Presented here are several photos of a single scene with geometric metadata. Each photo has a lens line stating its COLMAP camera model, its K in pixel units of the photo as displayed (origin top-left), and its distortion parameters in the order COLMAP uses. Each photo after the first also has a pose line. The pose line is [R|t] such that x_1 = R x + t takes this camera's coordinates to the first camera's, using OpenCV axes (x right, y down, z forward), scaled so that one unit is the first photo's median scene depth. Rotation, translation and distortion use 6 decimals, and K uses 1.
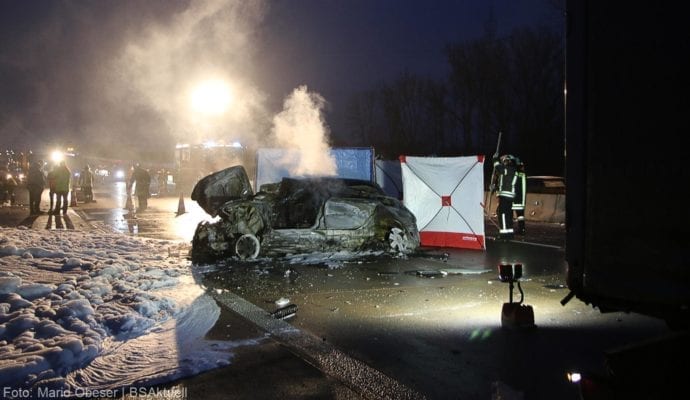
lens RADIAL K [[950.1, 0, 324.9], [0, 950.1, 200.2], [0, 0, 1]] dist [-0.020899, 0.509158]
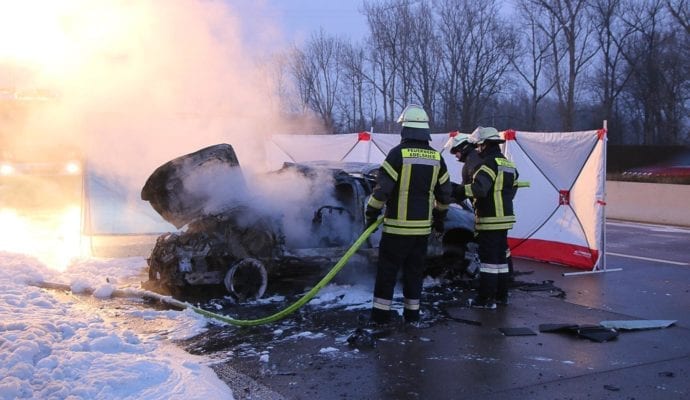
lens RADIAL K [[950.1, 0, 324.9], [0, 950.1, 200.2], [0, 0, 1]] dist [-0.020899, 0.509158]
pose [[0.989945, -0.008002, 0.141228, -0.114011], [0.004090, 0.999600, 0.027974, -0.017084], [-0.141395, -0.027115, 0.989582, 0.384838]]
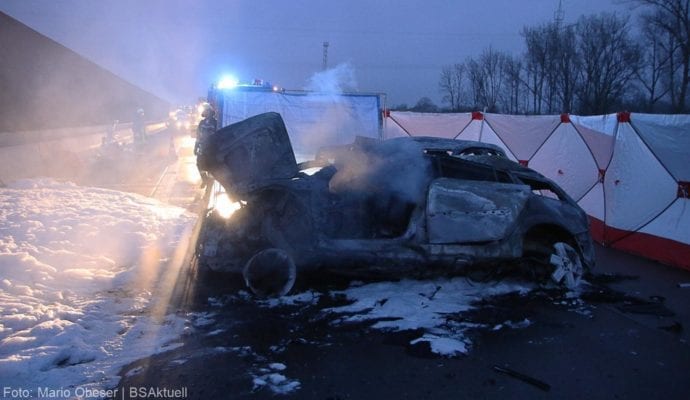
lens RADIAL K [[584.3, 0, 345.0], [0, 584.3, 200.0], [0, 0, 1]] dist [-0.116866, 0.163900]
pose [[0.991551, 0.047842, -0.120576, -0.006462], [-0.036157, 0.994598, 0.097303, -0.020251], [0.124580, -0.092121, 0.987924, 0.677799]]
